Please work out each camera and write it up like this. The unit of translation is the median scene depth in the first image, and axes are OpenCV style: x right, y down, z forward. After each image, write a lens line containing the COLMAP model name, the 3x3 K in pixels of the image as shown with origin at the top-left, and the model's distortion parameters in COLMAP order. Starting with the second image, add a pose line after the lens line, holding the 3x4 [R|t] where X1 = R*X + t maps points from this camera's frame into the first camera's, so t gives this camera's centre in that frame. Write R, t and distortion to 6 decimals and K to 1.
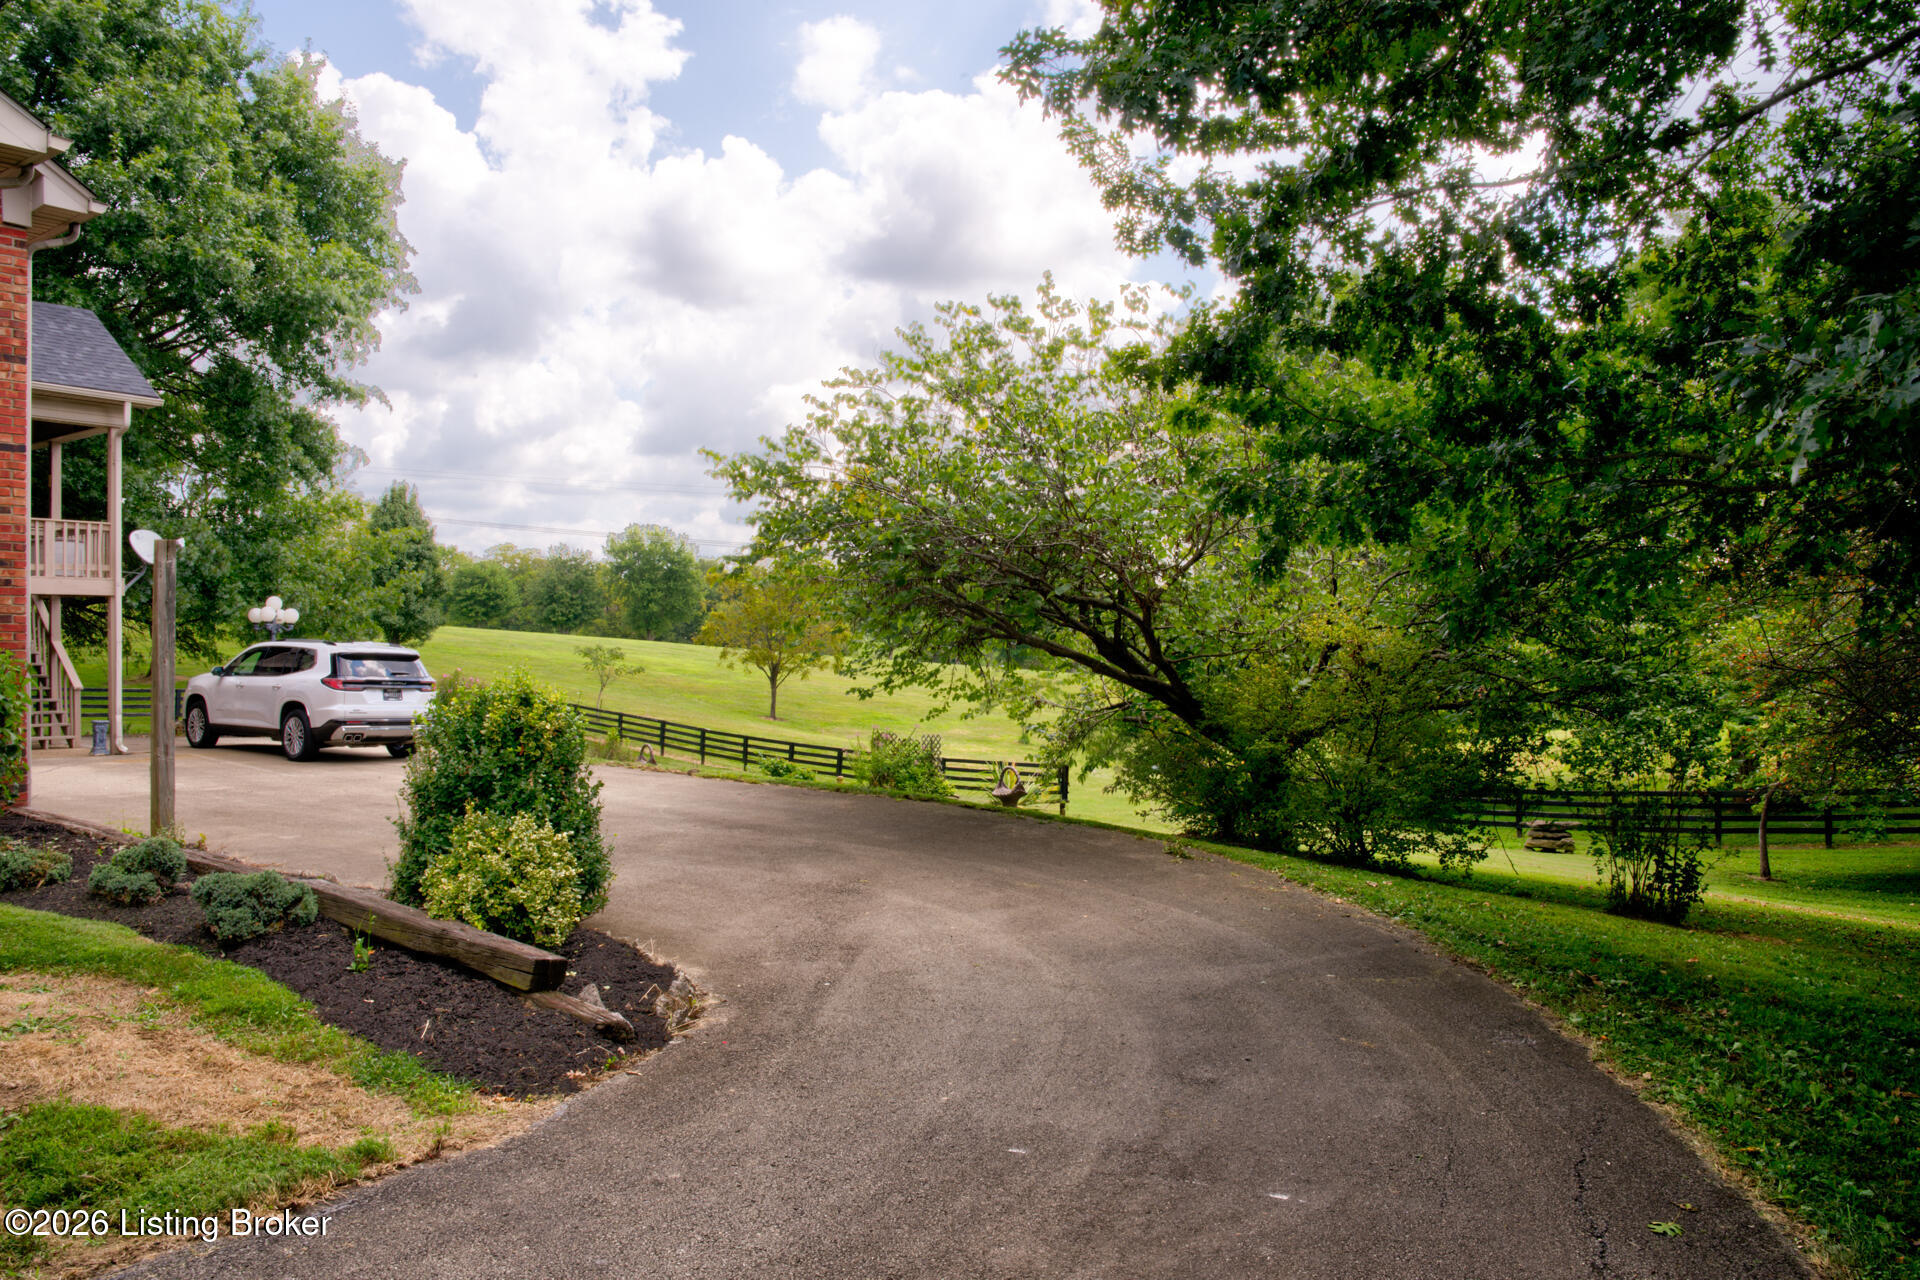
lens RADIAL K [[1285.3, 0, 960.0], [0, 1285.3, 640.0], [0, 0, 1]] dist [-0.060441, 0.005392]
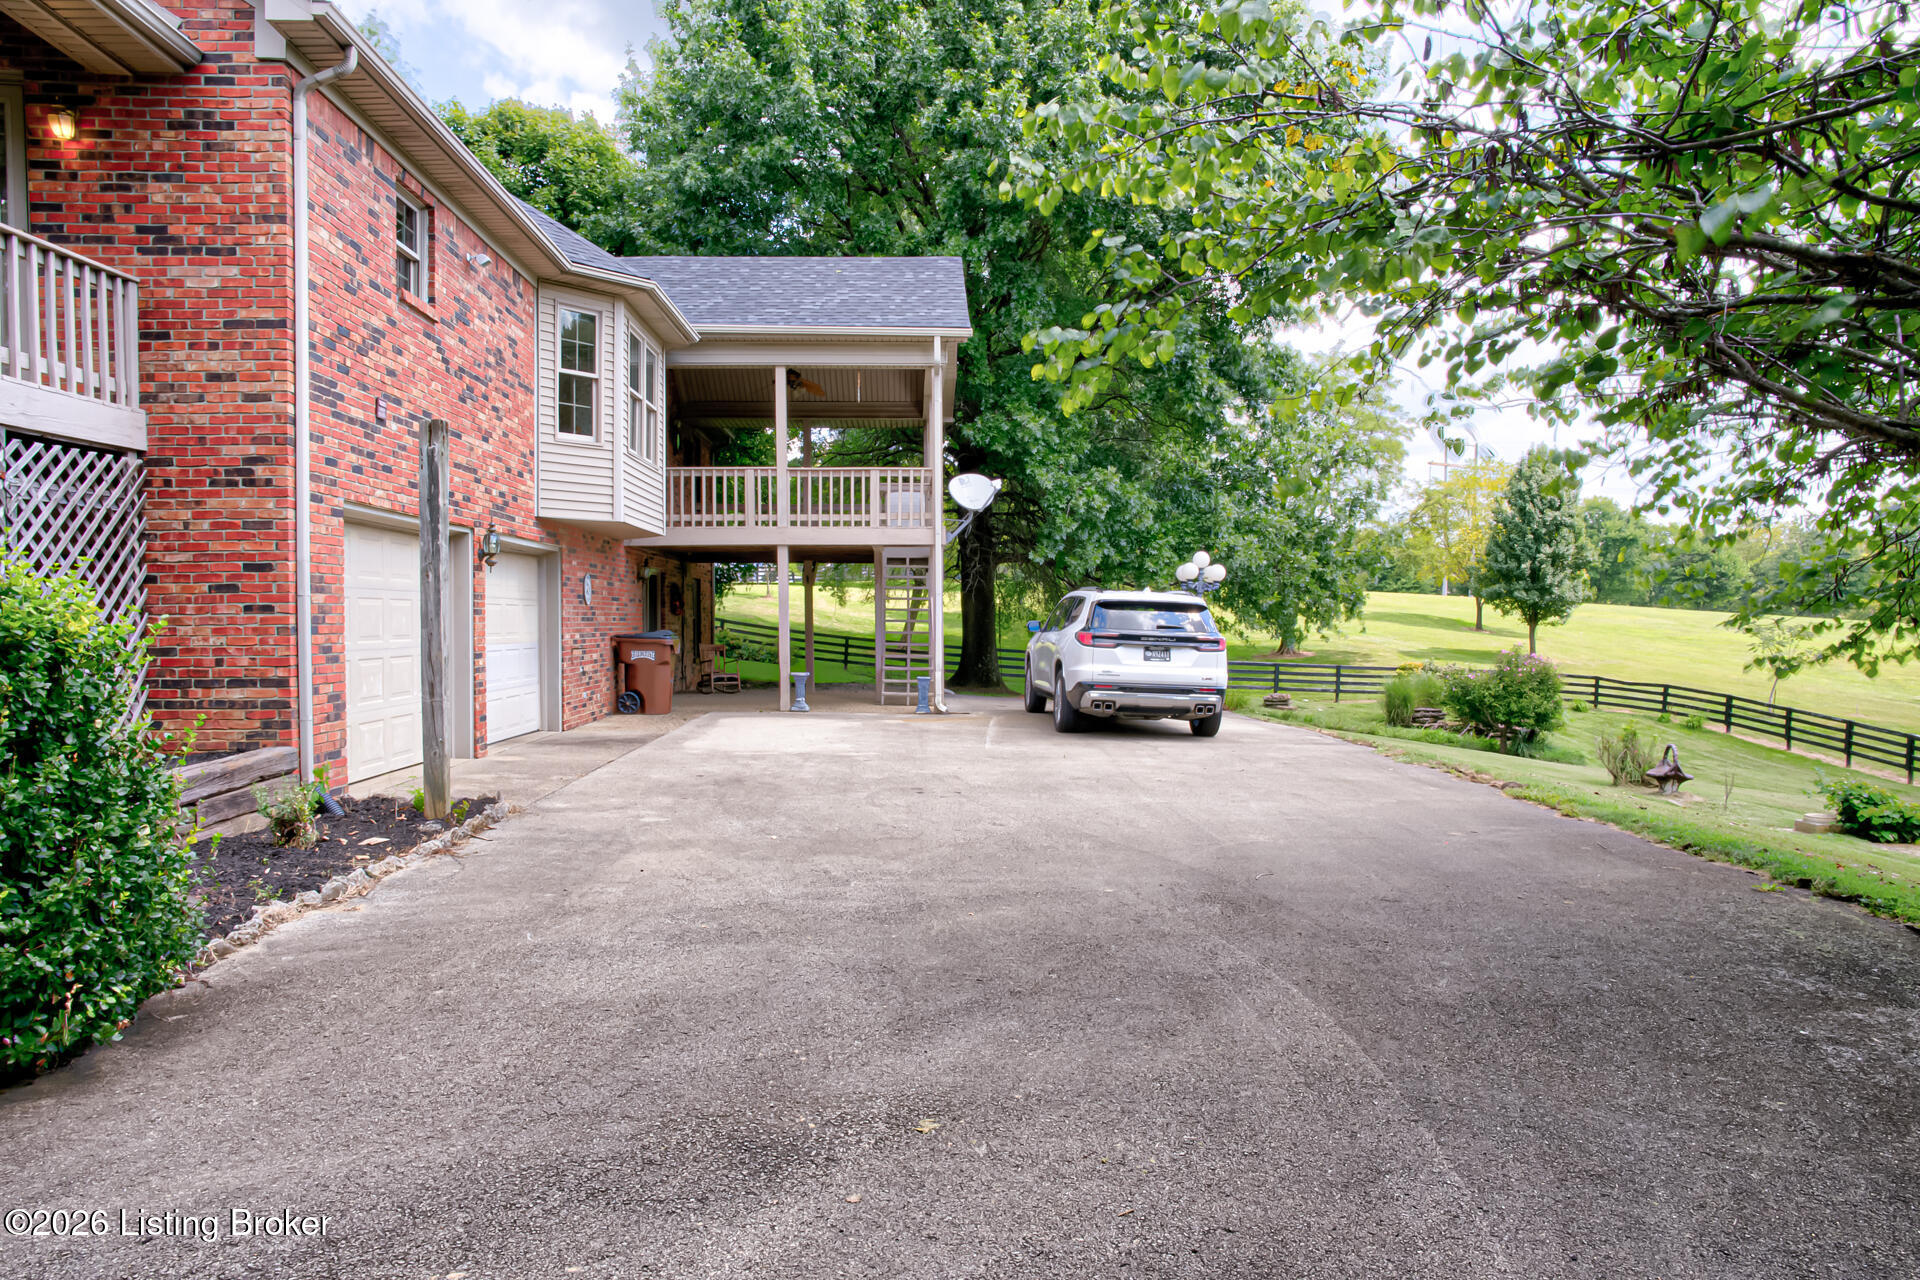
lens RADIAL K [[1290.8, 0, 960.0], [0, 1290.8, 640.0], [0, 0, 1]] dist [-0.071334, 0.076094]
pose [[0.609183, 0.007071, -0.792998, 0.049524], [0.000334, 0.999958, 0.009172, 0.012415], [0.793030, -0.005853, 0.609155, 0.191812]]
